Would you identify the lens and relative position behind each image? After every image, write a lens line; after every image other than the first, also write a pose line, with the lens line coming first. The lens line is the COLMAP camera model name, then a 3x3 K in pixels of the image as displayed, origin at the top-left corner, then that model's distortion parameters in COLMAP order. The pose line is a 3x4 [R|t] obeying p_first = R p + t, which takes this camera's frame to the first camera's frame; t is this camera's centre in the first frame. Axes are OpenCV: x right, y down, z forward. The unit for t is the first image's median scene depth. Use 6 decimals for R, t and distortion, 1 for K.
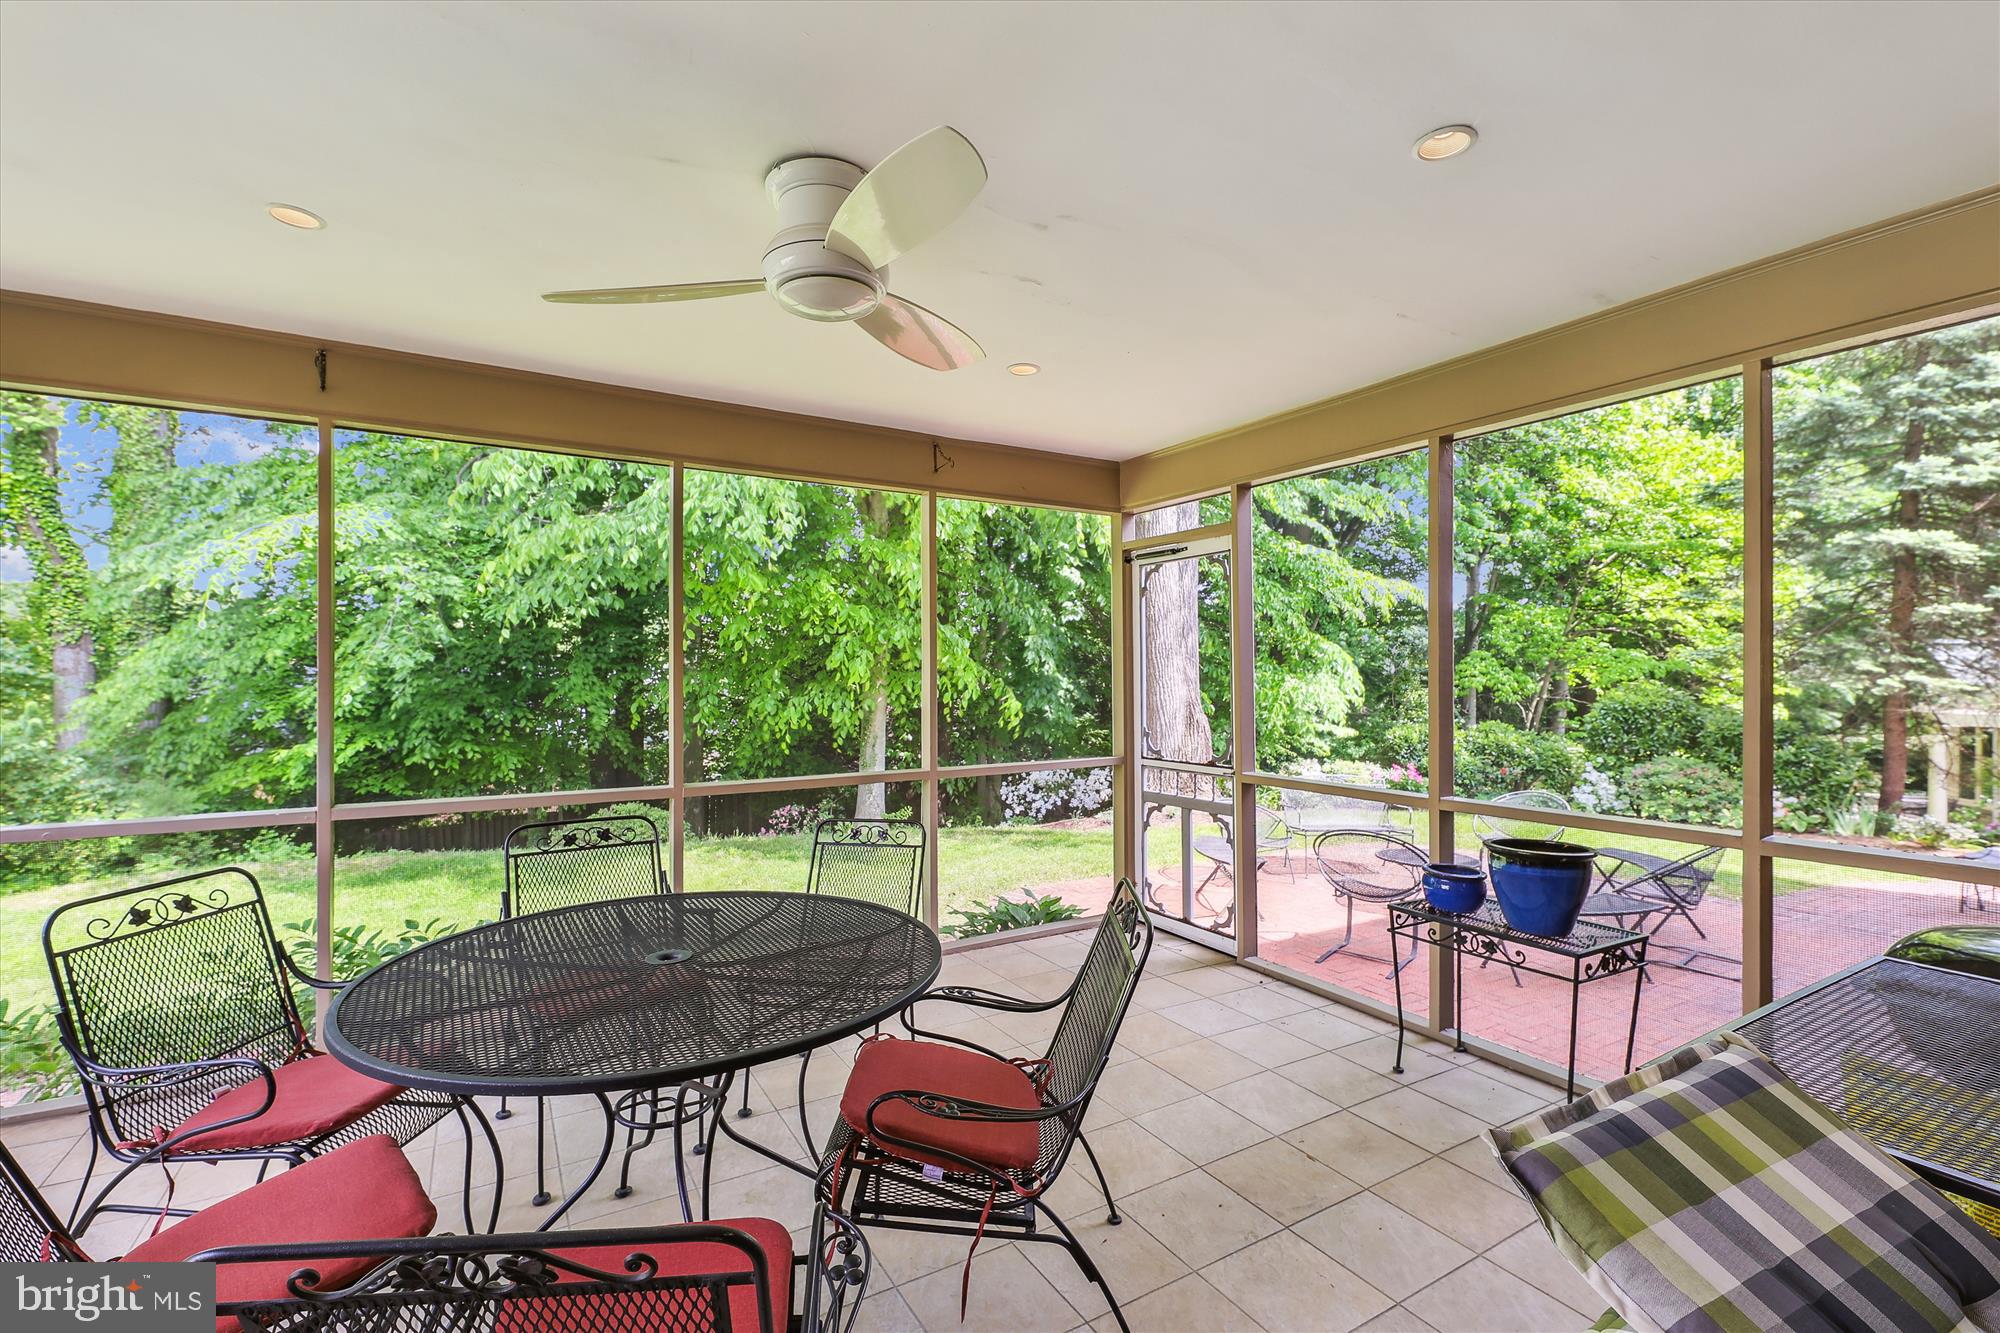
lens RADIAL K [[871.4, 0, 1011.2], [0, 871.4, 675.4], [0, 0, 1]] dist [-0.005259, -0.001184]
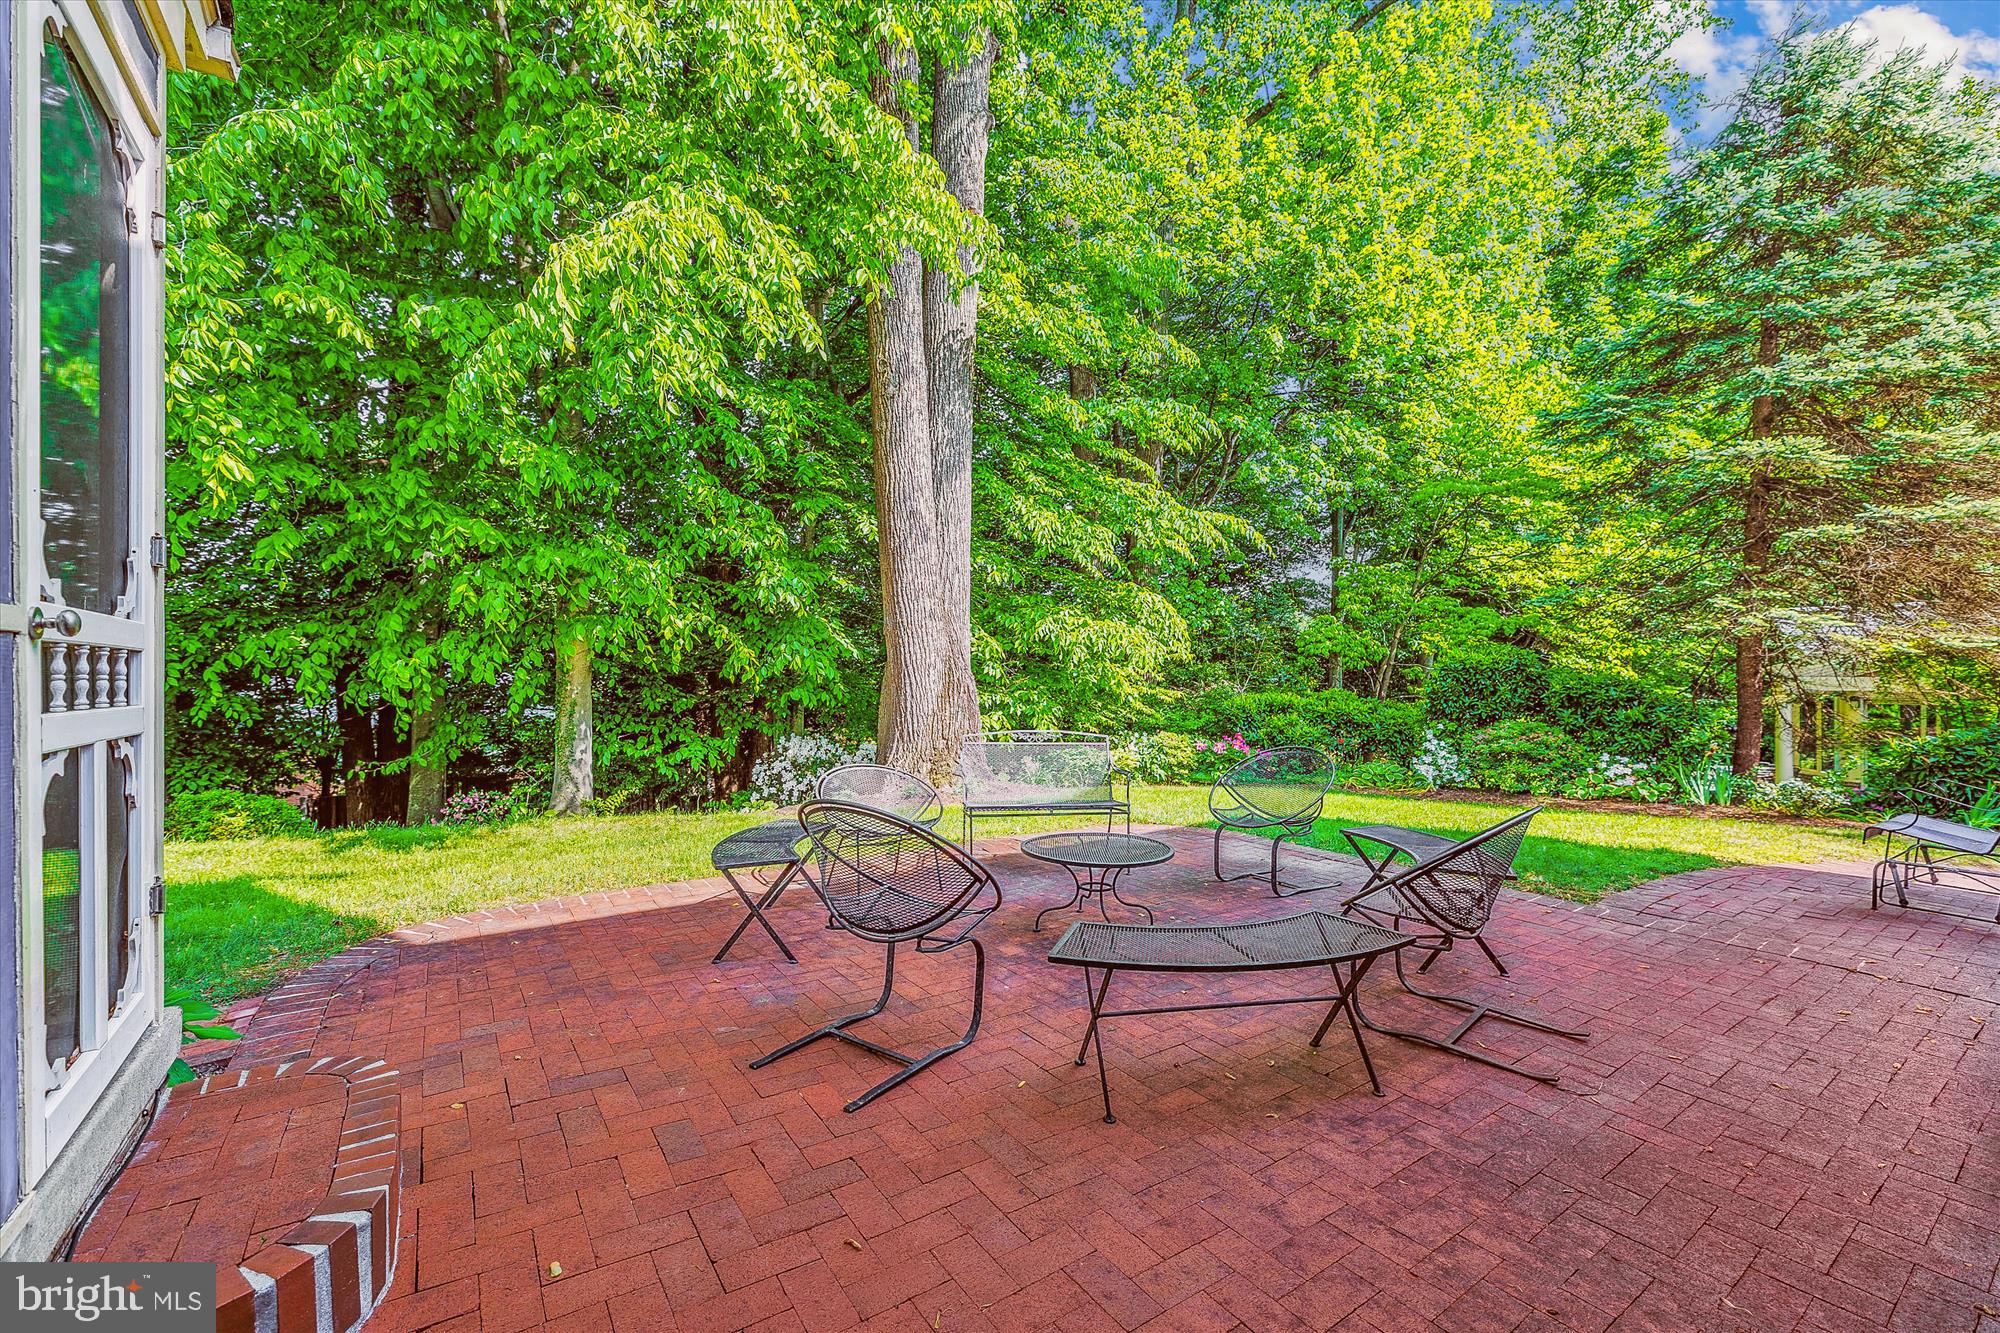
lens RADIAL K [[871.4, 0, 985.4], [0, 871.4, 660.6], [0, 0, 1]] dist [-0.005259, -0.001184]
pose [[0.996263, -0.003322, 0.086309, 0.146074], [0.003483, 0.999992, -0.001715, 0.032179], [-0.086302, 0.002010, 0.996267, 0.162182]]
